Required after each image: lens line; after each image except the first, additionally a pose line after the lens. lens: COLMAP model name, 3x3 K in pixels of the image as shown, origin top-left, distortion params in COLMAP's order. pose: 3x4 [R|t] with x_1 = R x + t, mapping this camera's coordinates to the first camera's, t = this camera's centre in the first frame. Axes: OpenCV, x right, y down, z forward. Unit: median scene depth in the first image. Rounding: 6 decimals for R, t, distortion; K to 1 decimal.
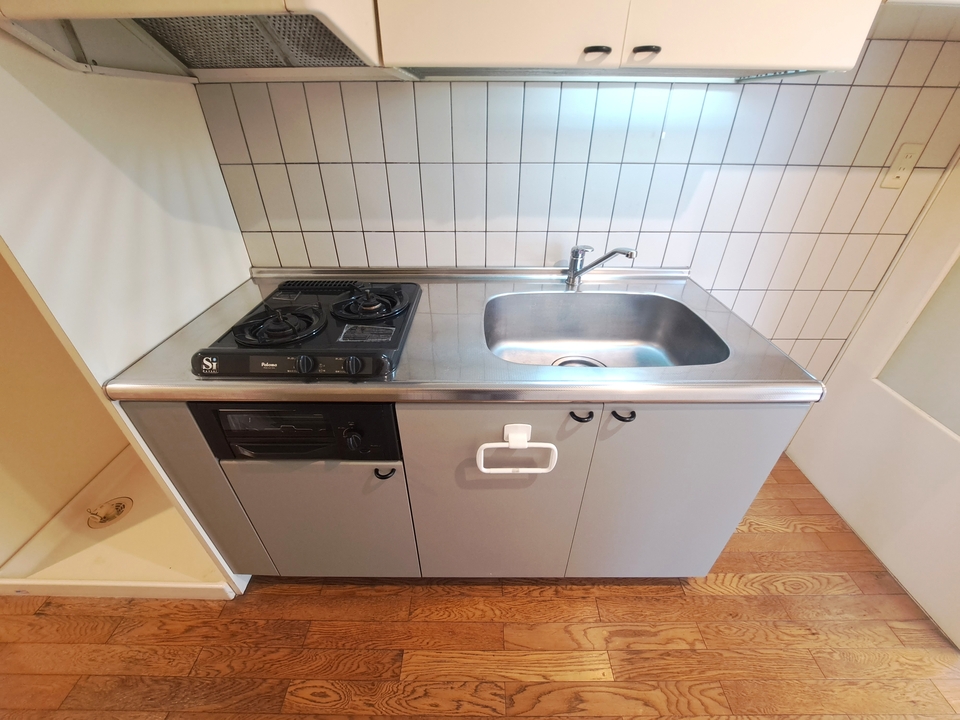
lens RADIAL K [[382.3, 0, 480.4], [0, 382.3, 361.6], [0, 0, 1]] dist [-0.019199, 0.002081]
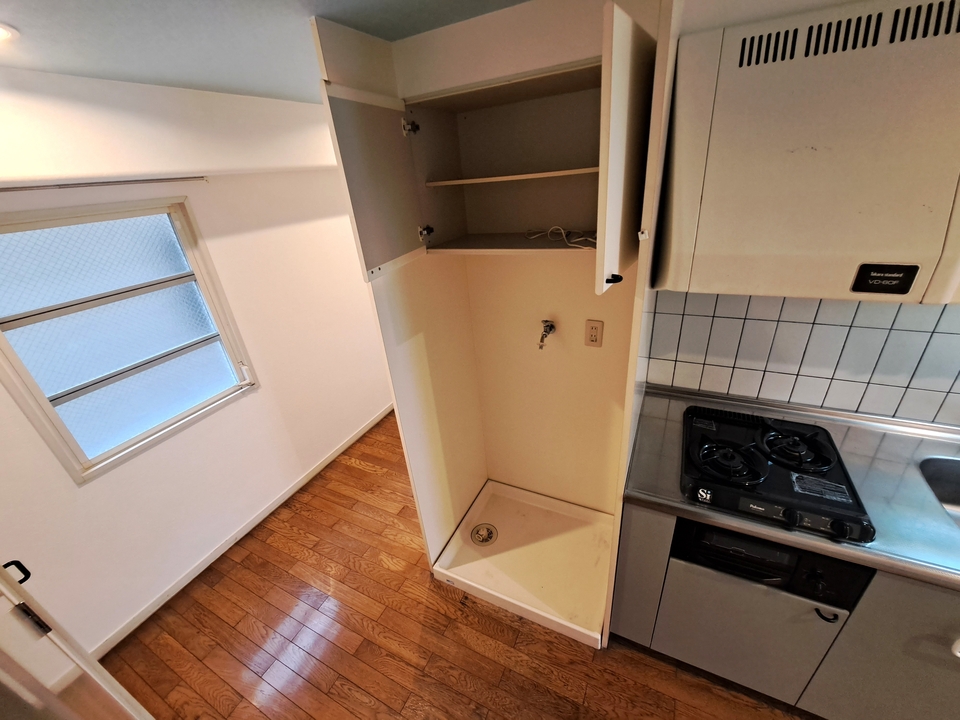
lens RADIAL K [[382.3, 0, 480.4], [0, 382.3, 361.6], [0, 0, 1]] dist [-0.019199, 0.002081]
pose [[0.894694, 0.125452, -0.428701, -0.672436], [-0.165117, 0.984657, -0.056455, -0.186417], [0.415041, 0.121296, 0.901681, -0.447729]]
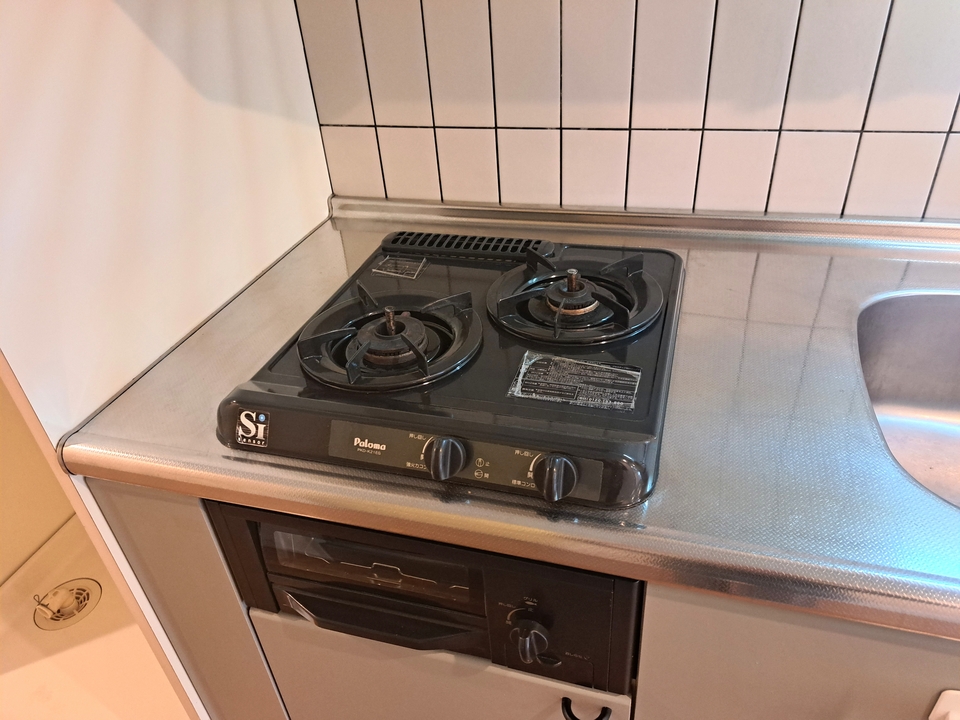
lens RADIAL K [[696.7, 0, 478.2], [0, 696.7, 372.7], [0, 0, 1]] dist [0.038722, -0.002816]
pose [[0.954797, 0.107158, -0.277273, -0.158963], [-0.097588, 0.994062, 0.048129, -0.094698], [0.280784, -0.018895, 0.959585, 0.184885]]
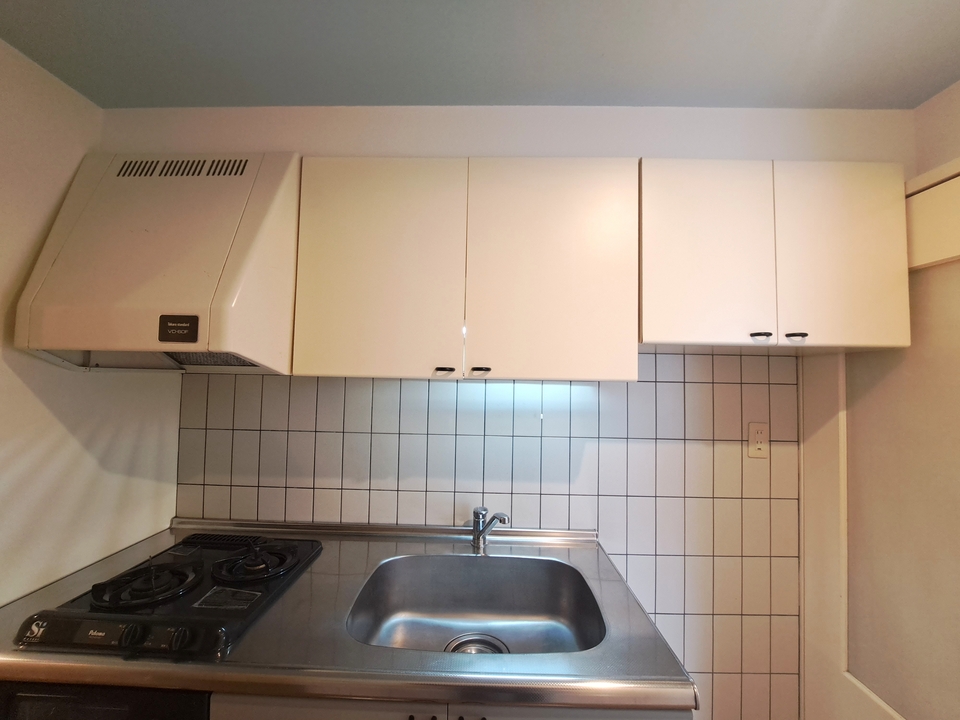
lens RADIAL K [[382.3, 0, 480.4], [0, 382.3, 361.6], [0, 0, 1]] dist [-0.019199, 0.002081]
pose [[0.999676, 0.017075, -0.018867, 0.300293], [-0.024844, 0.815305, -0.578498, -0.023159], [0.005505, 0.578779, 0.815466, -0.106387]]
